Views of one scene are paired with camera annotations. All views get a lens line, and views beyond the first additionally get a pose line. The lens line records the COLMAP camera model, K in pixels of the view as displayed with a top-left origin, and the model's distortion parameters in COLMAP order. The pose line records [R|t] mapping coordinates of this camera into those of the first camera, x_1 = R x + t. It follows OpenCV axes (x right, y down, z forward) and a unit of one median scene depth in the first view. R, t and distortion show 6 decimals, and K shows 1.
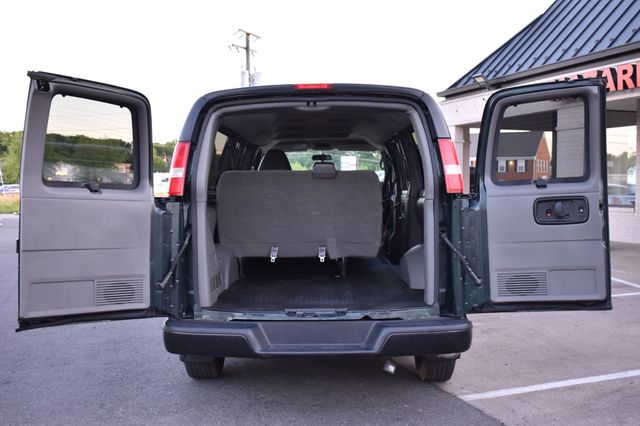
lens RADIAL K [[688.5, 0, 320.0], [0, 688.5, 213.0], [0, 0, 1]] dist [-0.013129, -0.009324]
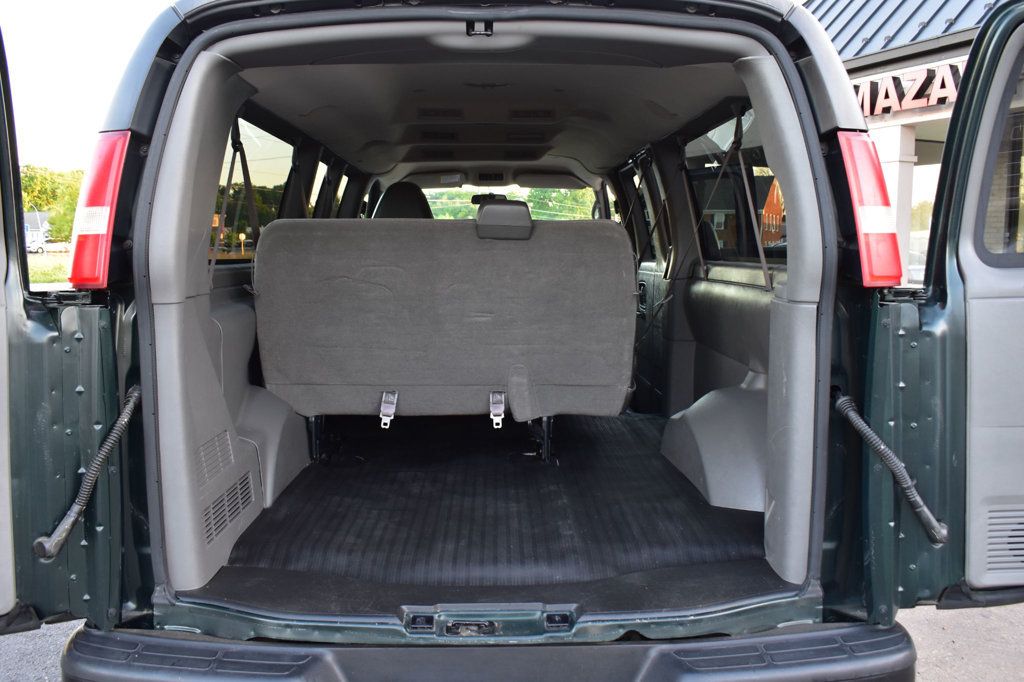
lens RADIAL K [[902.2, 0, 512.0], [0, 902.2, 341.0], [0, 0, 1]] dist [-0.071933, -0.001092]
pose [[0.999247, 0.004734, 0.038514, -0.012388], [-0.007292, 0.997755, 0.066565, -0.028787], [-0.038113, -0.066796, 0.997038, 0.528231]]
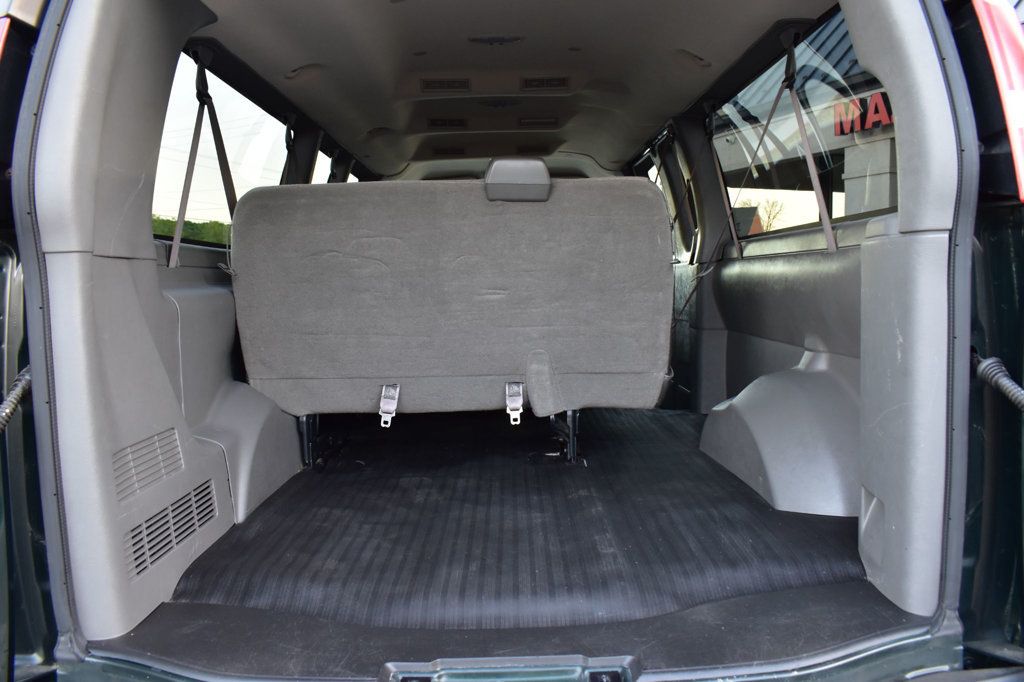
lens RADIAL K [[798.4, 0, 512.0], [0, 798.4, 341.0], [0, 0, 1]] dist [-0.085876, 0.007322]
pose [[0.999643, -0.017133, 0.020497, -0.008537], [0.016255, 0.998975, 0.042250, 0.007346], [-0.021200, -0.041901, 0.998897, 0.692389]]
